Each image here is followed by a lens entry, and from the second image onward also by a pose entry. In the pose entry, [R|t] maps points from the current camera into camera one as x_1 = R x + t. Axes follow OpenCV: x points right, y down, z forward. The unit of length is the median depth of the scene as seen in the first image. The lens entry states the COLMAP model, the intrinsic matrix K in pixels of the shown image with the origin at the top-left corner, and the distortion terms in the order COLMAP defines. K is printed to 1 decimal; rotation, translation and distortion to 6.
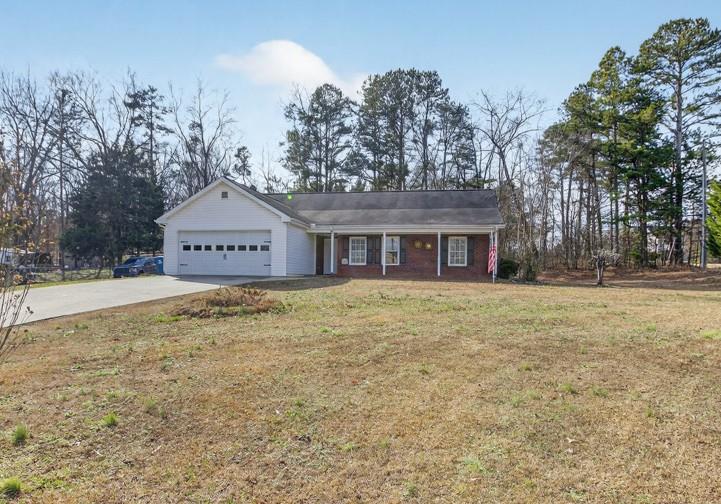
lens RADIAL K [[479.9, 0, 360.5], [0, 479.9, 252.0], [0, 0, 1]] dist [-0.004372, -0.000780]
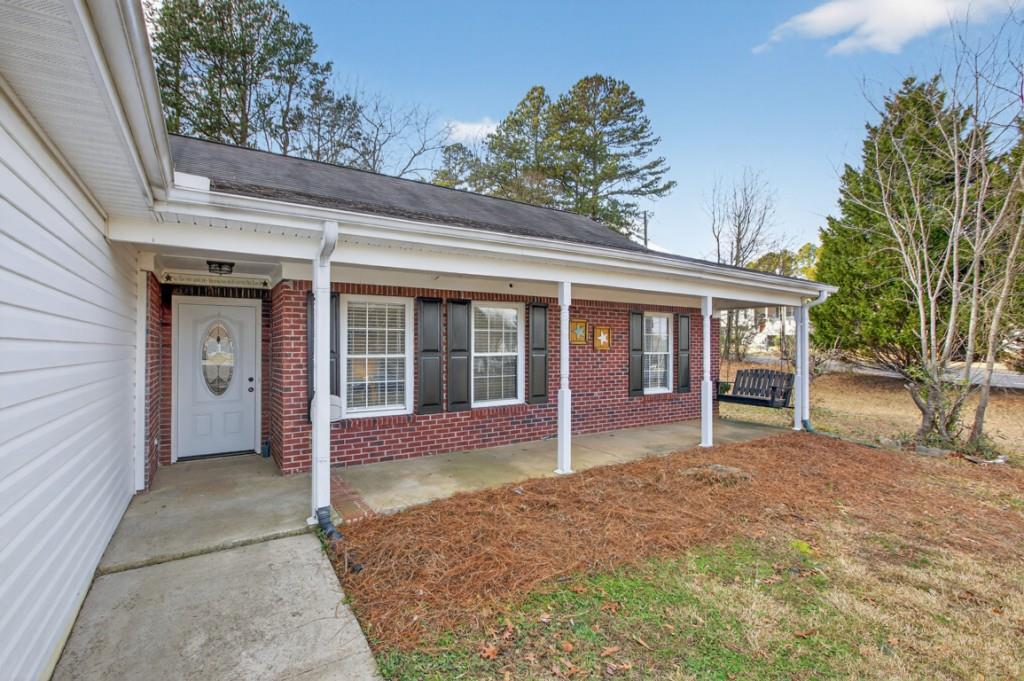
lens RADIAL K [[463.2, 0, 513.5], [0, 463.2, 342.8], [0, 0, 1]] dist [-0.008530, 0.000893]
pose [[0.742597, -0.003863, 0.669727, -0.108008], [-0.035881, 0.998318, 0.045543, -0.020414], [-0.668776, -0.057850, 0.741210, 0.794897]]
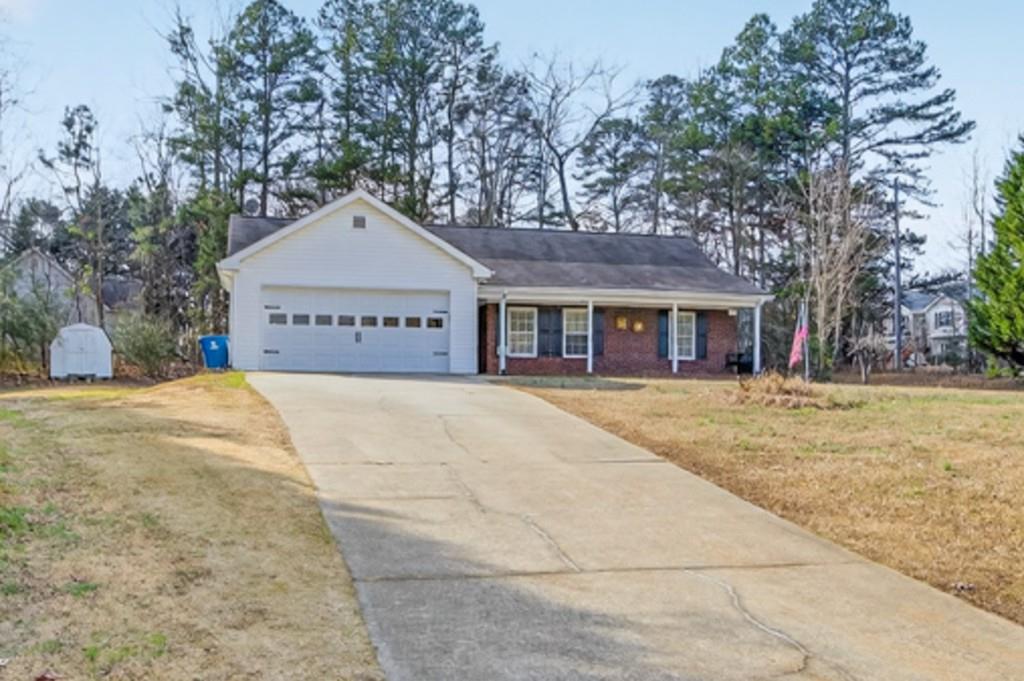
lens RADIAL K [[922.1, 0, 512.0], [0, 922.1, 340.5], [0, 0, 1]] dist [0.005187, 0.001907]
pose [[0.927852, 0.021504, 0.372328, -0.429911], [-0.025158, 0.999671, 0.004959, 0.003338], [-0.372099, -0.013968, 0.928088, -0.017844]]
